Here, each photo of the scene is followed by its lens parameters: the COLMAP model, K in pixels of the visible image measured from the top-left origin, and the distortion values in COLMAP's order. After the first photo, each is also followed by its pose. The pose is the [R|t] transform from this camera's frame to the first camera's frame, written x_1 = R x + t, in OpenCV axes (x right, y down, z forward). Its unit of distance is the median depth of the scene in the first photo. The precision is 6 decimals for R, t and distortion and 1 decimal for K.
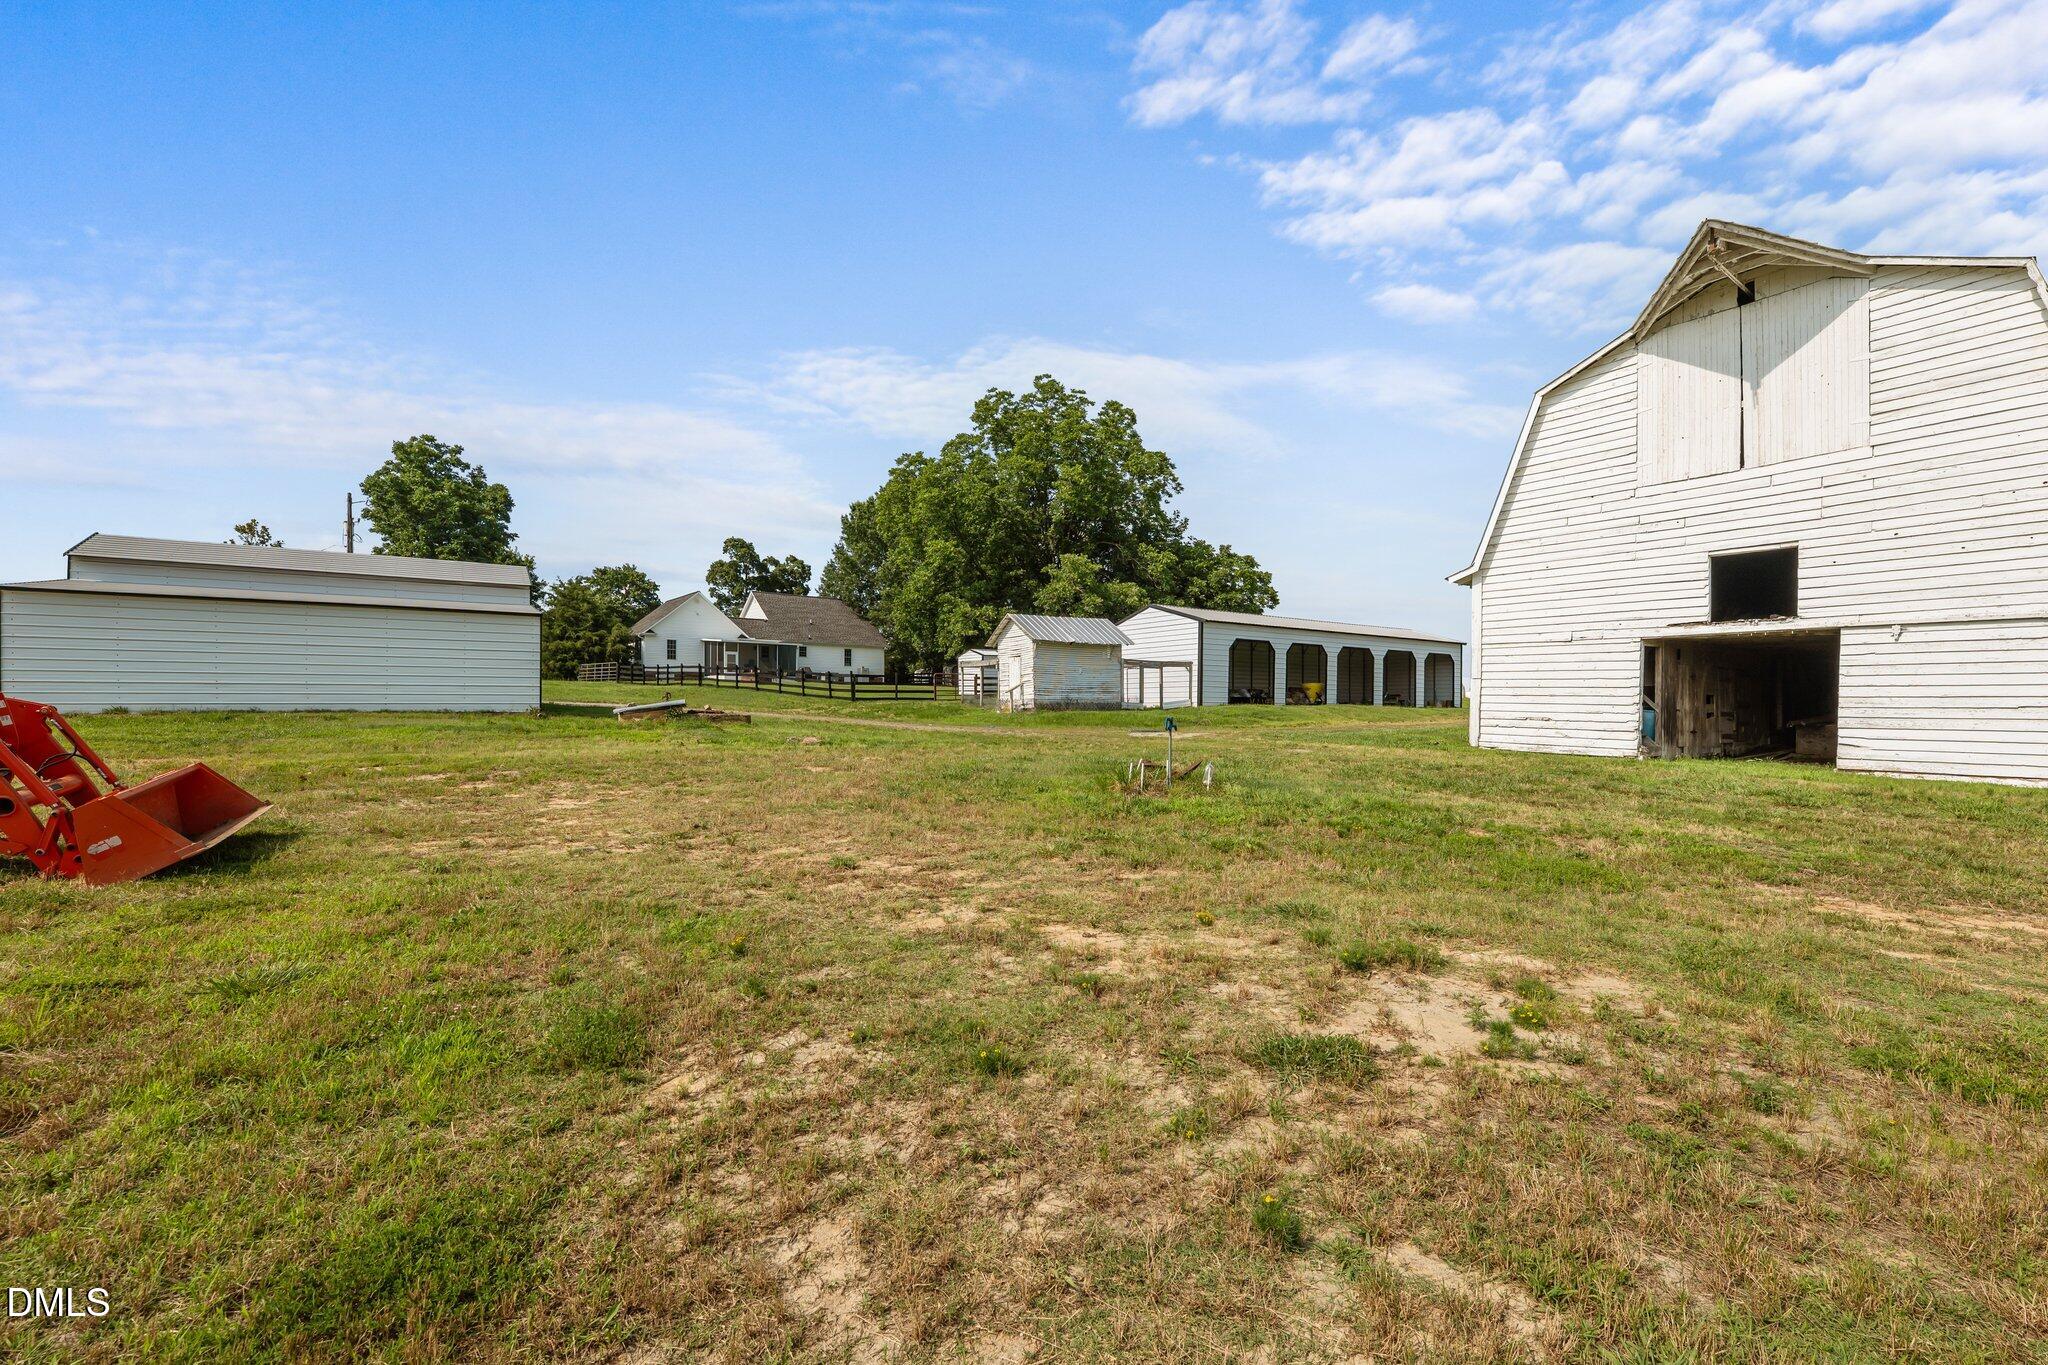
lens RADIAL K [[843.7, 0, 1022.7], [0, 843.7, 703.8], [0, 0, 1]] dist [-0.000725, -0.000891]
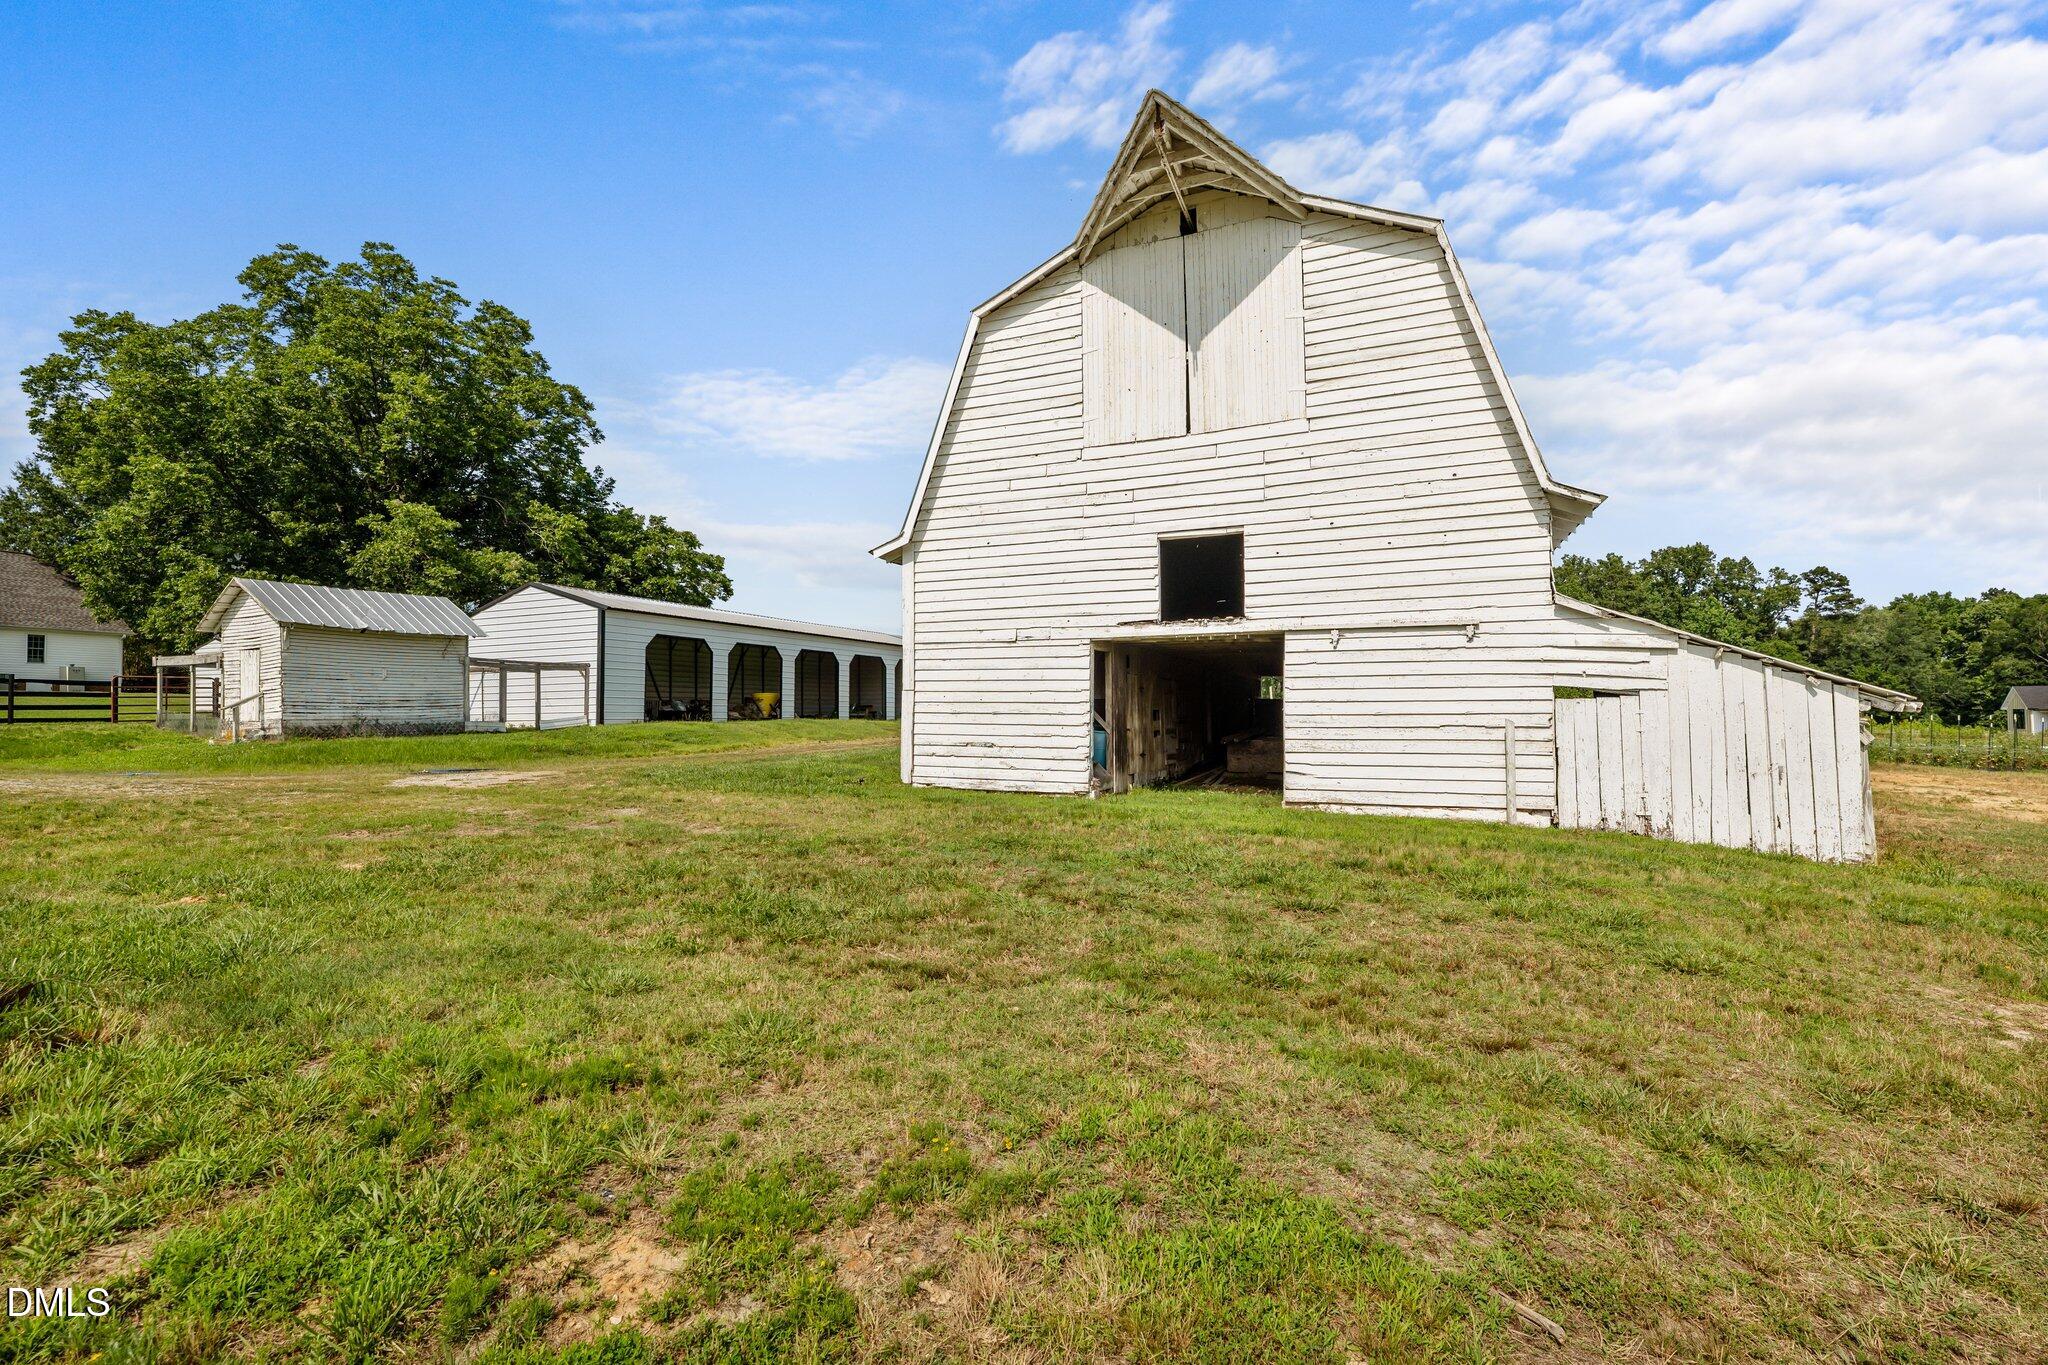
lens RADIAL K [[900.2, 0, 1015.4], [0, 900.2, 670.9], [0, 0, 1]] dist [0.000685, -0.000071]
pose [[0.853192, 0.013049, 0.521434, 0.214730], [0.010912, 0.999022, -0.042856, -0.012530], [-0.521483, 0.042255, 0.852215, 0.292732]]
